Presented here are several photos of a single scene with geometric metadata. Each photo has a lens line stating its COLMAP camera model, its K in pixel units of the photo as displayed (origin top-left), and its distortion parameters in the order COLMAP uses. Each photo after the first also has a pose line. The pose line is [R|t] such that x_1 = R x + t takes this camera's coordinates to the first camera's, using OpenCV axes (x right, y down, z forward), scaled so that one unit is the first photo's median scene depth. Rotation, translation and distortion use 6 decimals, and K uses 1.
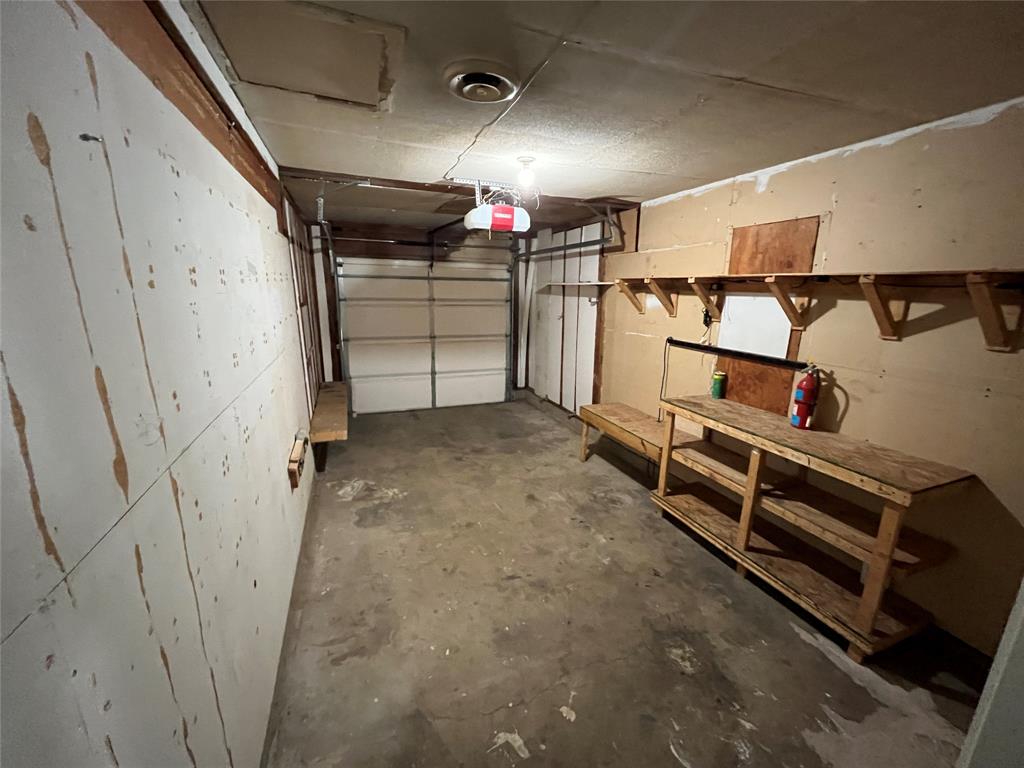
lens RADIAL K [[411.9, 0, 512.0], [0, 411.9, 384.0], [0, 0, 1]] dist [-0.001154, -0.000263]
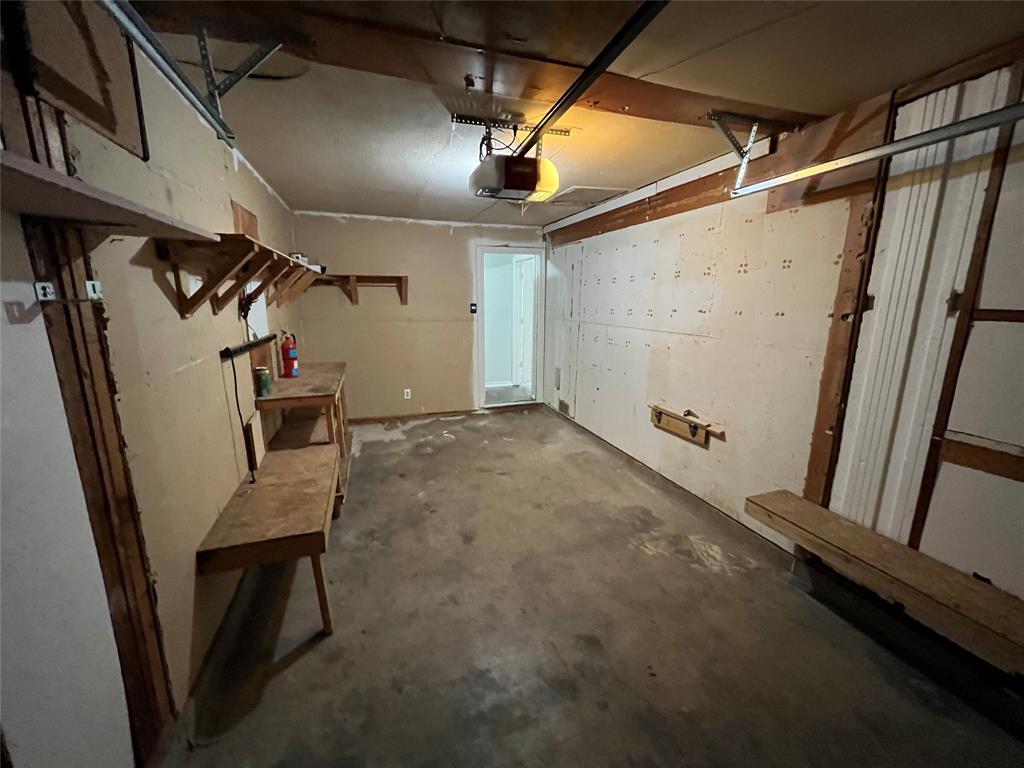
lens RADIAL K [[411.9, 0, 512.0], [0, 411.9, 384.0], [0, 0, 1]] dist [-0.001154, -0.000263]
pose [[-0.998942, -0.026721, 0.037436, -0.060919], [-0.008150, 0.903894, 0.427679, -0.342824], [-0.045266, 0.426922, -0.903155, 1.623569]]
